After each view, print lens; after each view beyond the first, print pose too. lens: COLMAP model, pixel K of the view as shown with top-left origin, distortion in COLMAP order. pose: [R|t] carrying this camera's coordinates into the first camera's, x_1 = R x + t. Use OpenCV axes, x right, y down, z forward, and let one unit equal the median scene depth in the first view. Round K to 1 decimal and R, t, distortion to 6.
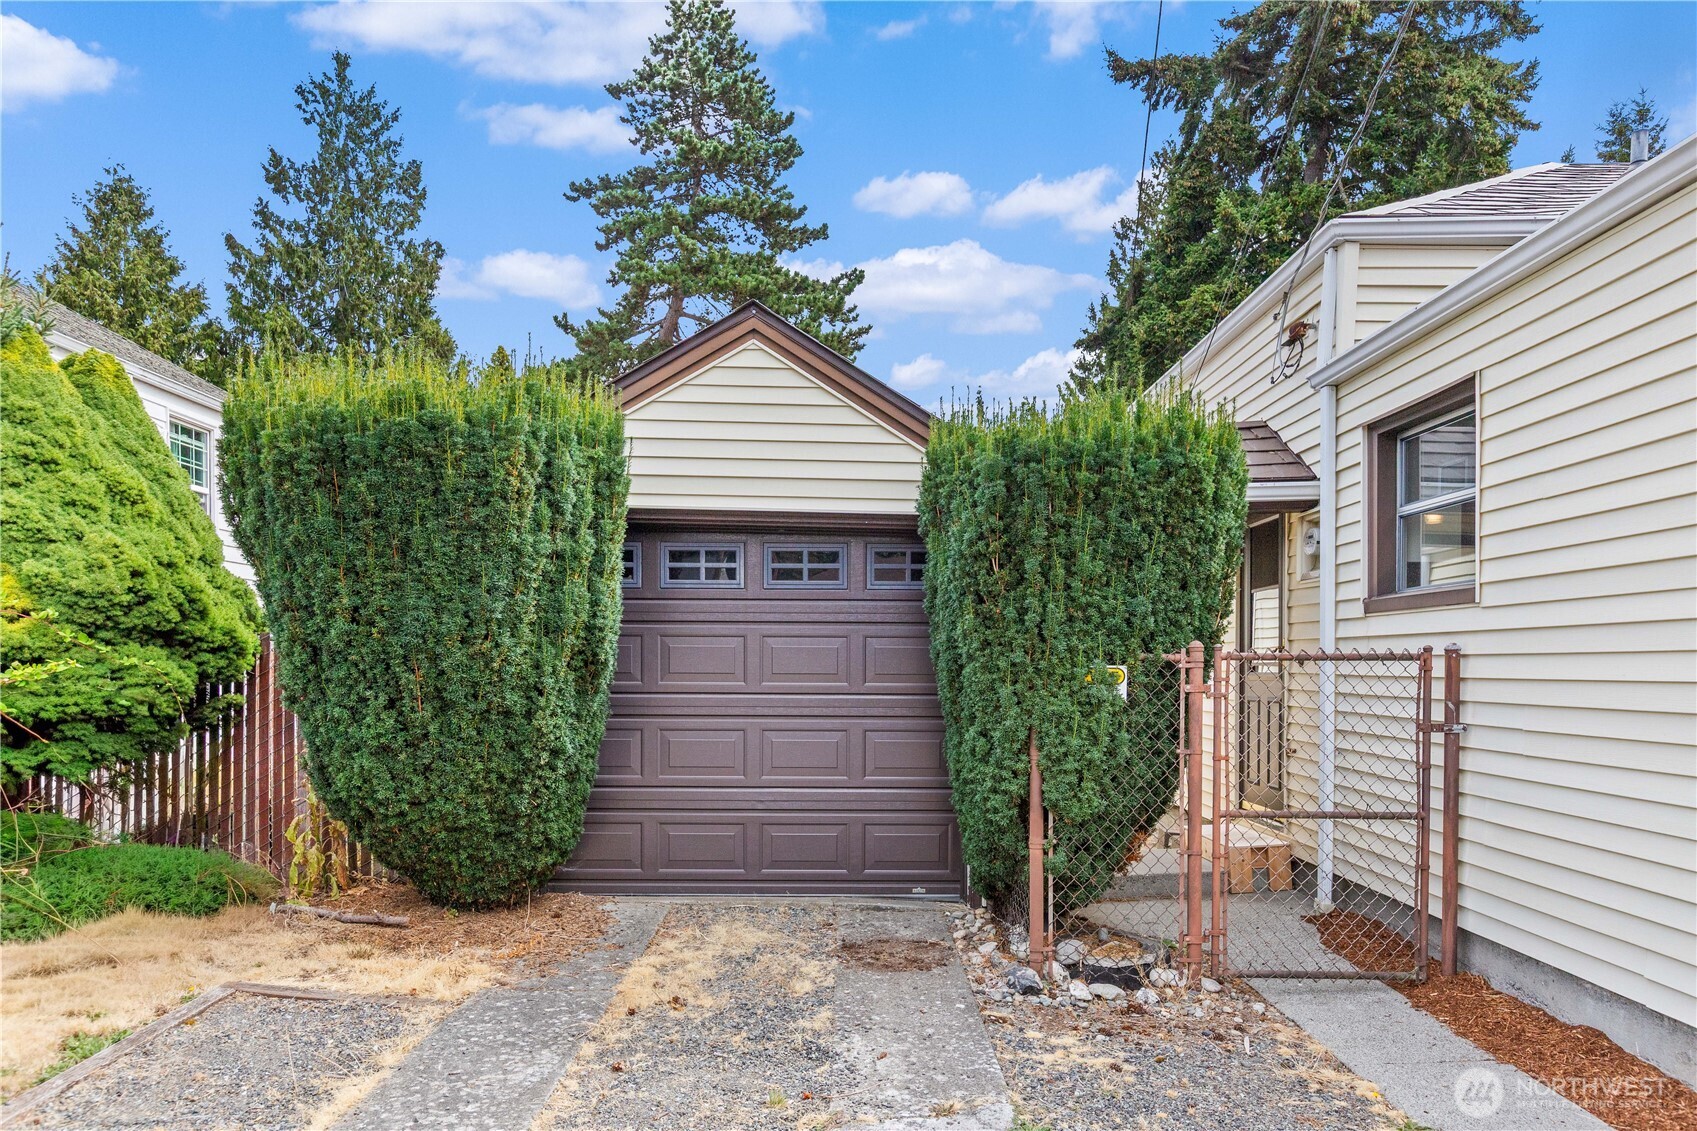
lens RADIAL K [[1082.0, 0, 826.5], [0, 1082.0, 682.7], [0, 0, 1]] dist [0.032046, -0.024931]
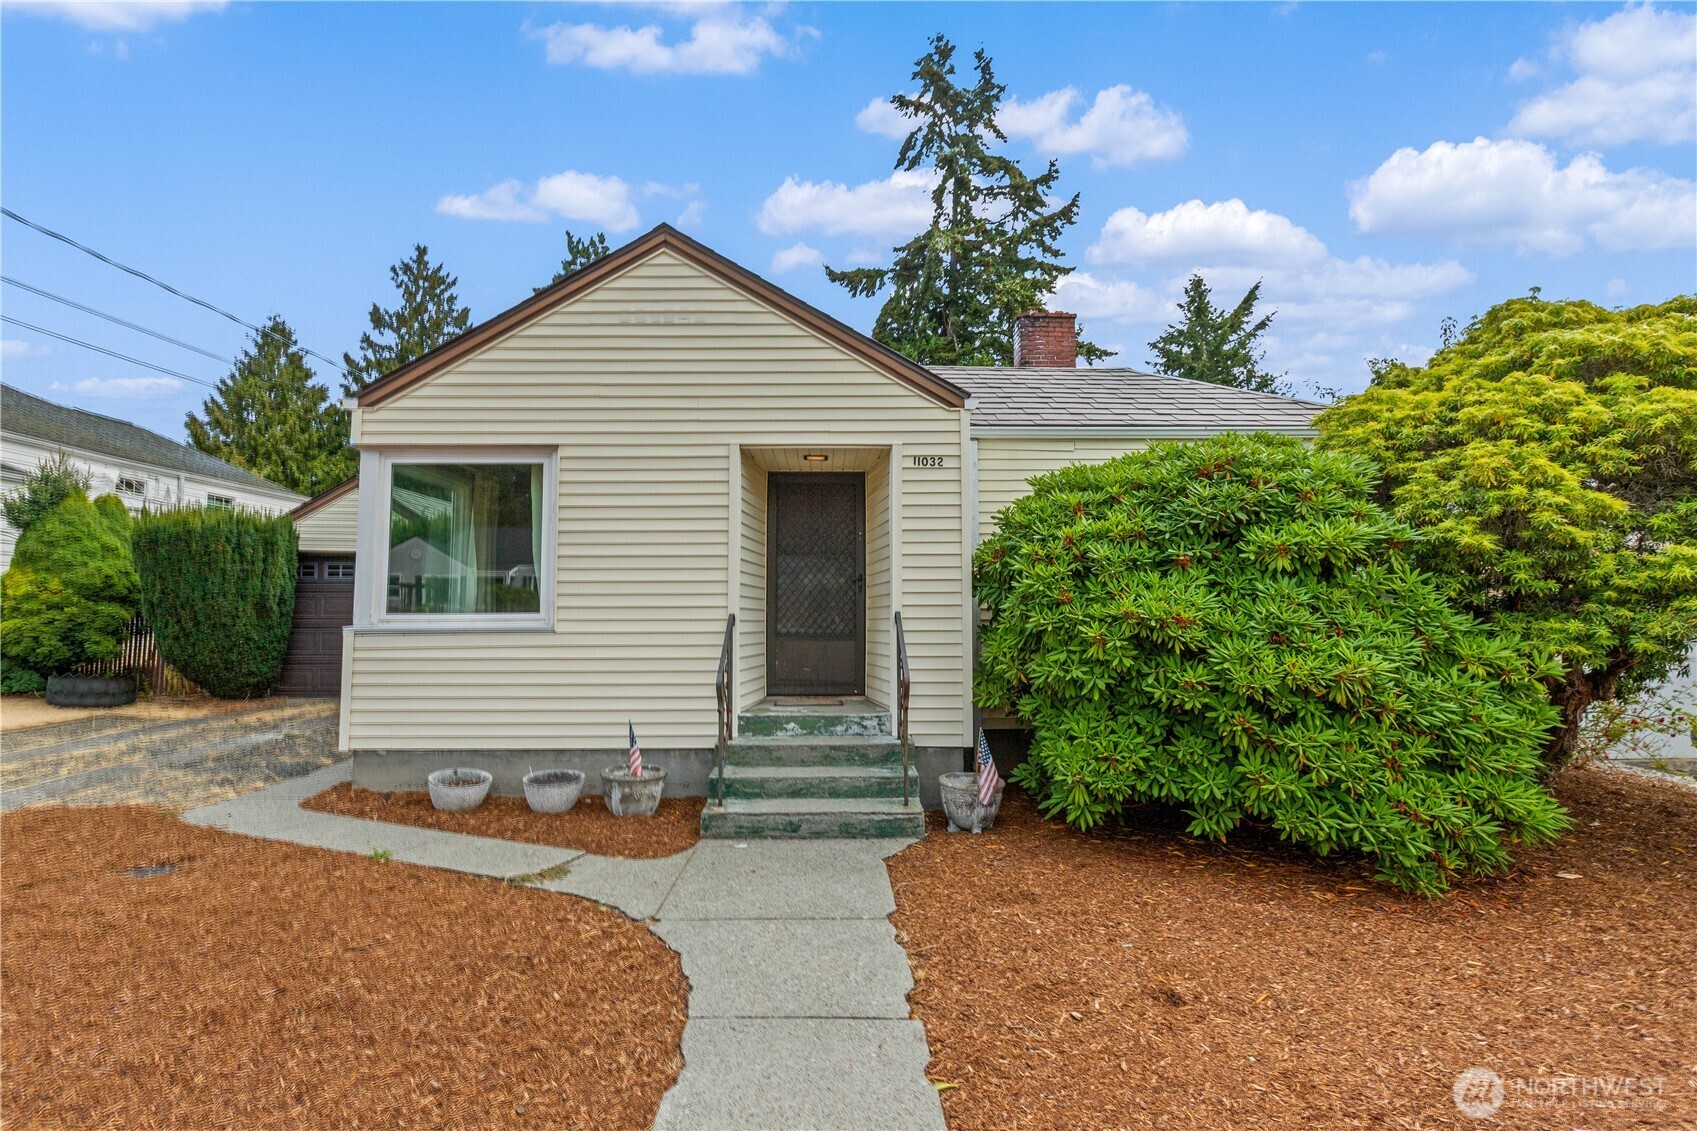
lens RADIAL K [[756.6, 0, 841.9], [0, 756.6, 564.8], [0, 0, 1]] dist [0.000629, 0.000052]
pose [[0.999487, -0.006034, 0.031450, 0.567212], [0.008494, 0.996863, -0.078688, 0.017995], [-0.030877, 0.078915, 0.996403, -0.476462]]
